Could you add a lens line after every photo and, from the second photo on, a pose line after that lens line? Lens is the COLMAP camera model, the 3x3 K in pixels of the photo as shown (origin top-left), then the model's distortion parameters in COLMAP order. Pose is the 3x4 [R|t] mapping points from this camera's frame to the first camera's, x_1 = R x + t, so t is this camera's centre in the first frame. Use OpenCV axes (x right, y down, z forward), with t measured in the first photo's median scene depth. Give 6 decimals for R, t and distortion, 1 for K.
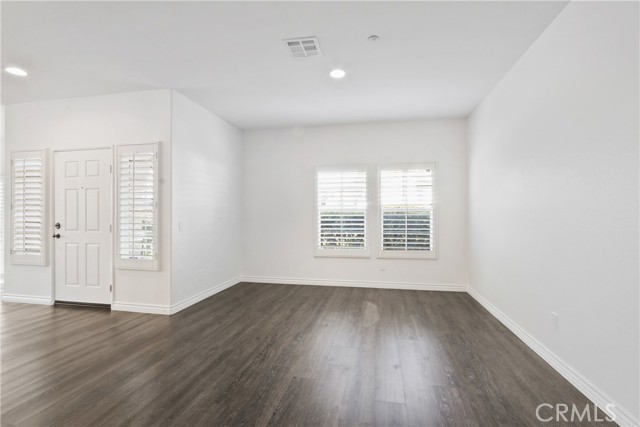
lens RADIAL K [[293.0, 0, 325.0], [0, 293.0, 214.0], [0, 0, 1]] dist [-0.034323, 0.008813]
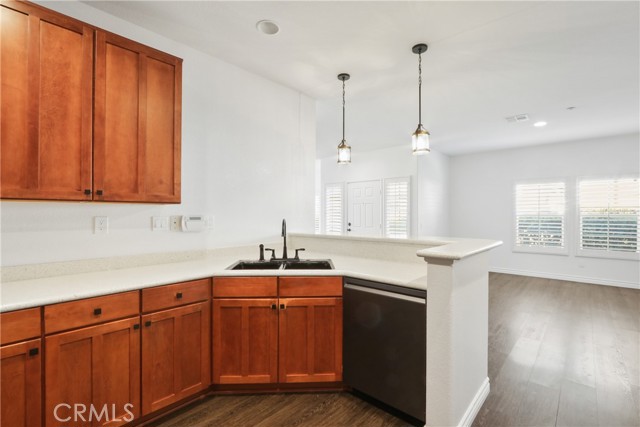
lens RADIAL K [[293.0, 0, 325.0], [0, 293.0, 214.0], [0, 0, 1]] dist [-0.034323, 0.008813]
pose [[0.852118, 0.002555, -0.523344, -0.079114], [0.000667, 0.999982, 0.005967, -0.027698], [0.523350, -0.005434, 0.852100, -0.522524]]
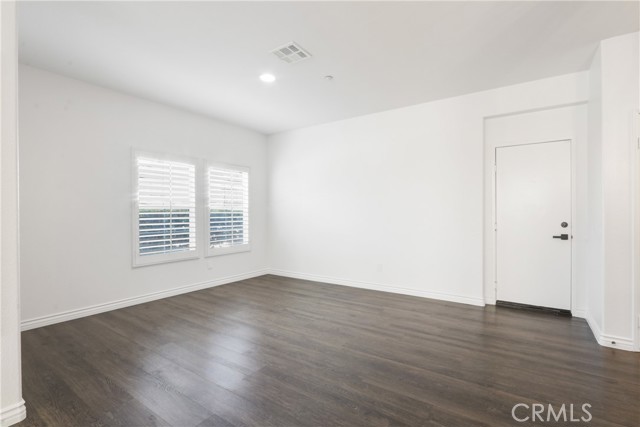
lens RADIAL K [[293.0, 0, 325.0], [0, 293.0, 214.0], [0, 0, 1]] dist [-0.034323, 0.008813]
pose [[0.421186, -0.001547, 0.906973, -0.535517], [0.002125, 0.999997, 0.000719, 0.008359], [-0.906972, 0.001624, 0.421188, 0.247359]]
